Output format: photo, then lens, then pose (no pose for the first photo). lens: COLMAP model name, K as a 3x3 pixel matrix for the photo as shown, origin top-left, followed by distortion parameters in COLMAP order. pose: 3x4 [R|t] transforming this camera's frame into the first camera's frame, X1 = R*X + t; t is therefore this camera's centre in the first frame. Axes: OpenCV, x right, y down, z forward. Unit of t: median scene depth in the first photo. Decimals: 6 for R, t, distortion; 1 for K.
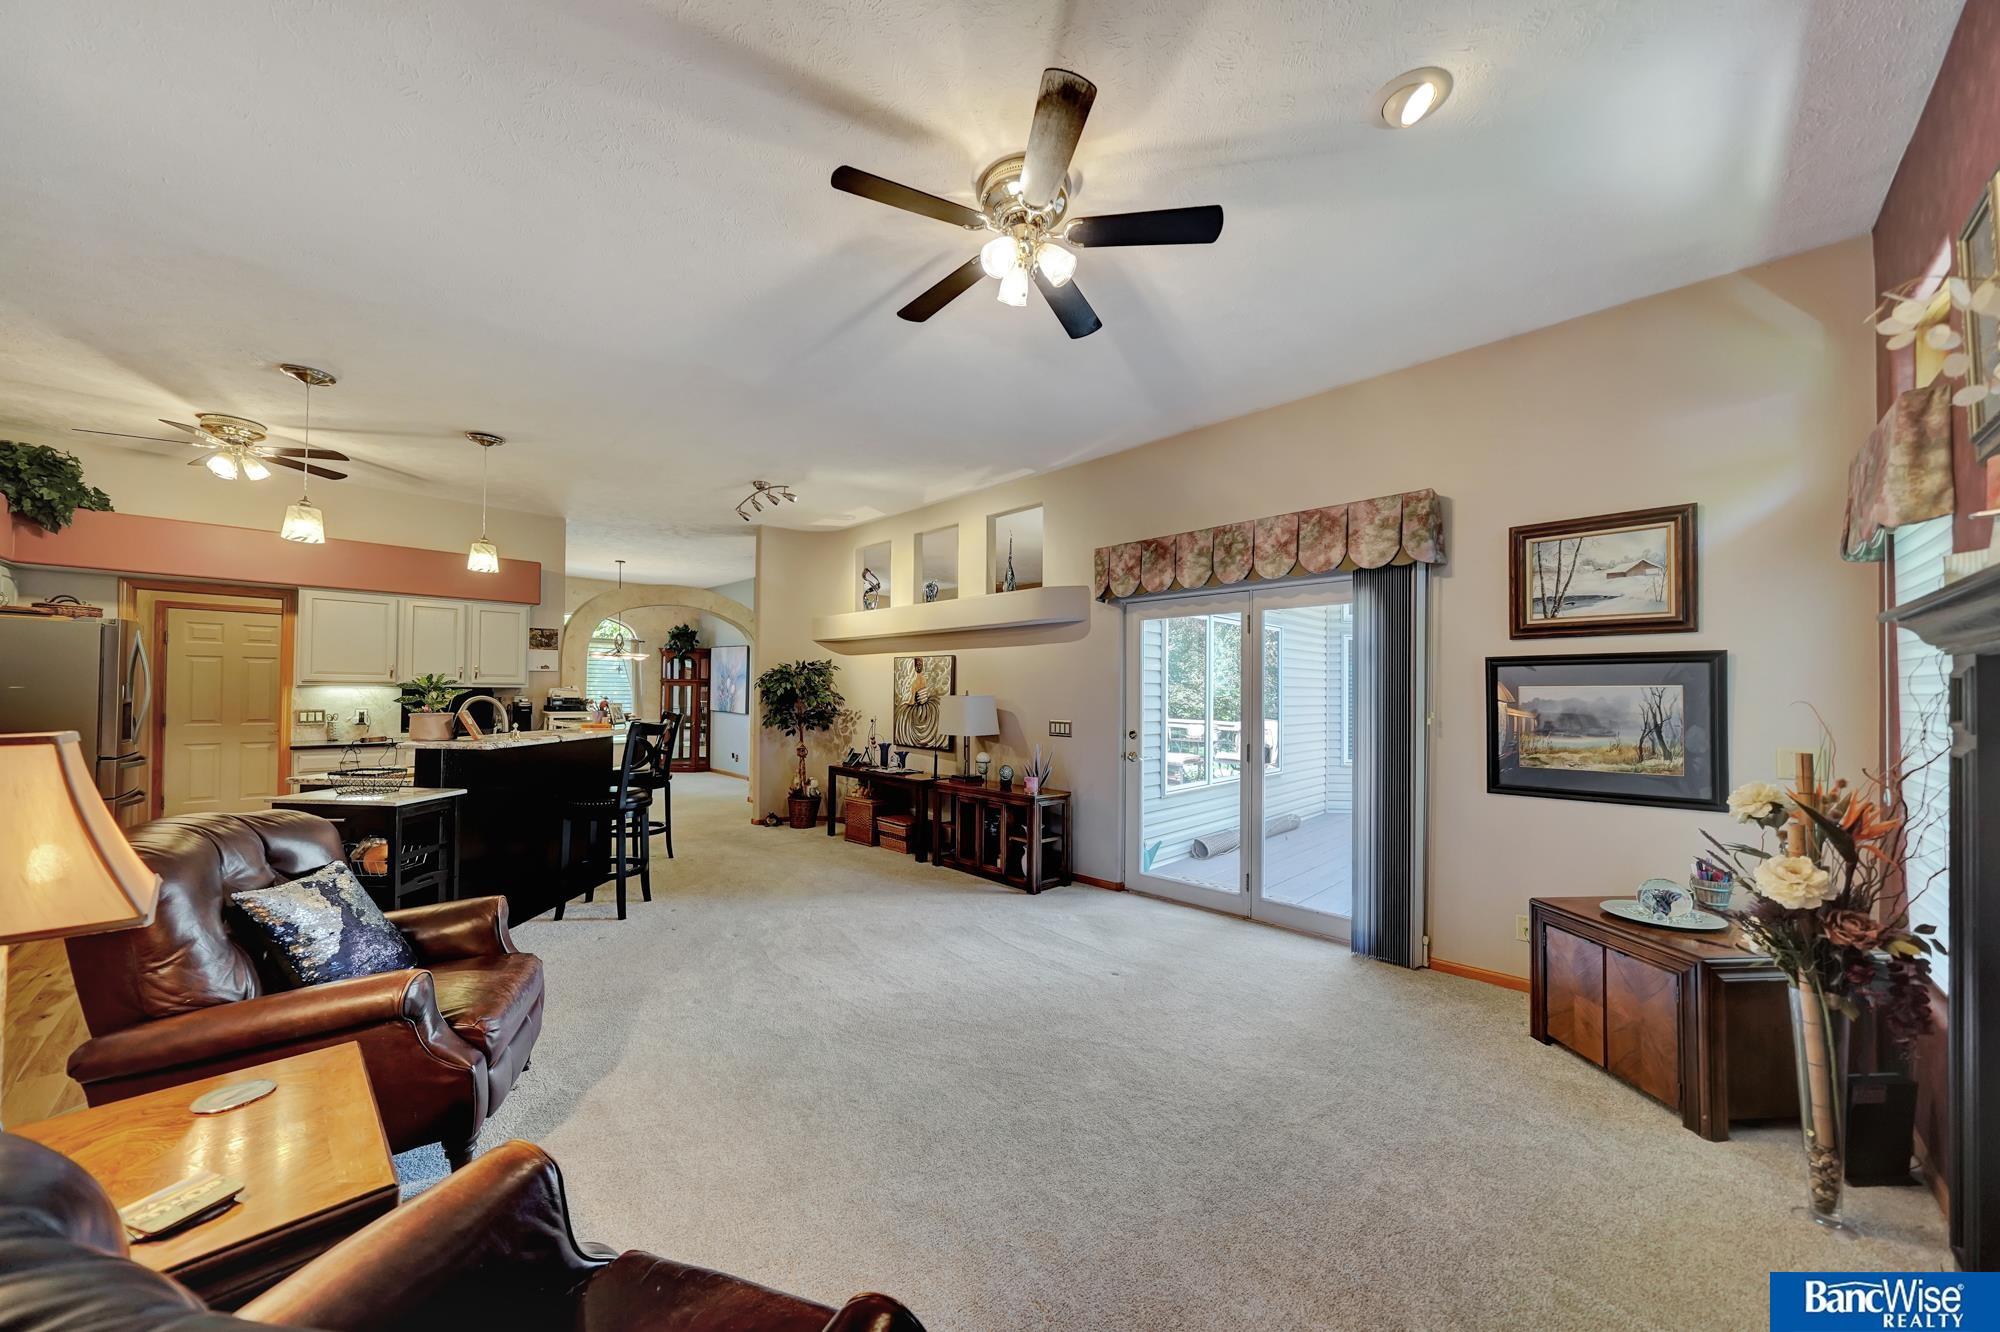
lens RADIAL K [[693.7, 0, 979.6], [0, 693.7, 685.8], [0, 0, 1]] dist [-0.004534, 0.000370]
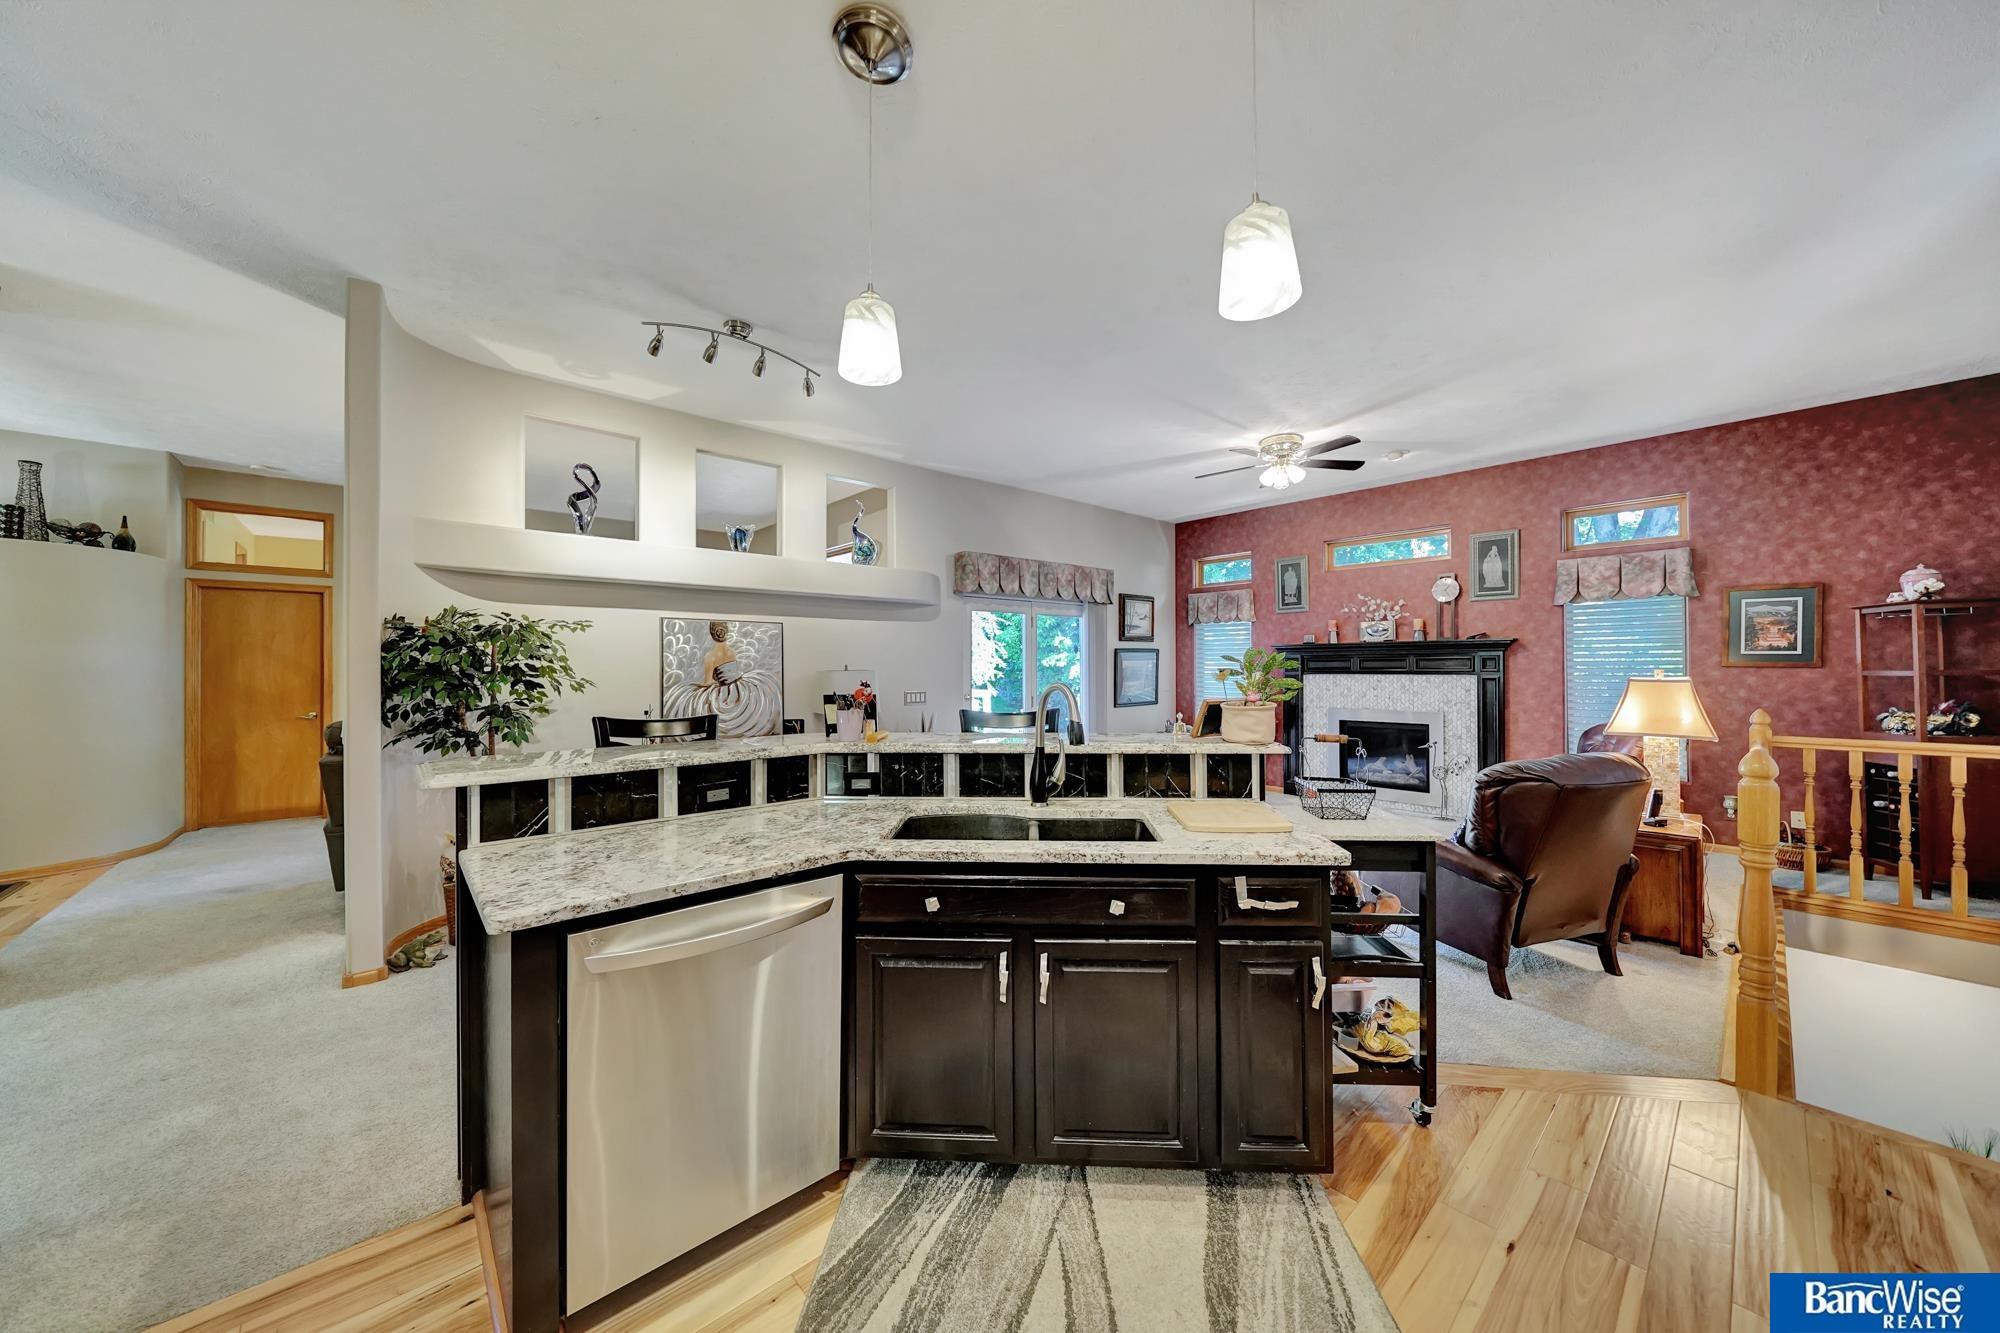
lens RADIAL K [[693.7, 0, 992.8], [0, 693.7, 663.4], [0, 0, 1]] dist [-0.004534, 0.000370]
pose [[0.053658, -0.005316, 0.998545, -0.929455], [-0.005657, 0.999968, 0.005627, -0.000737], [-0.998543, -0.005950, 0.053626, 0.754307]]
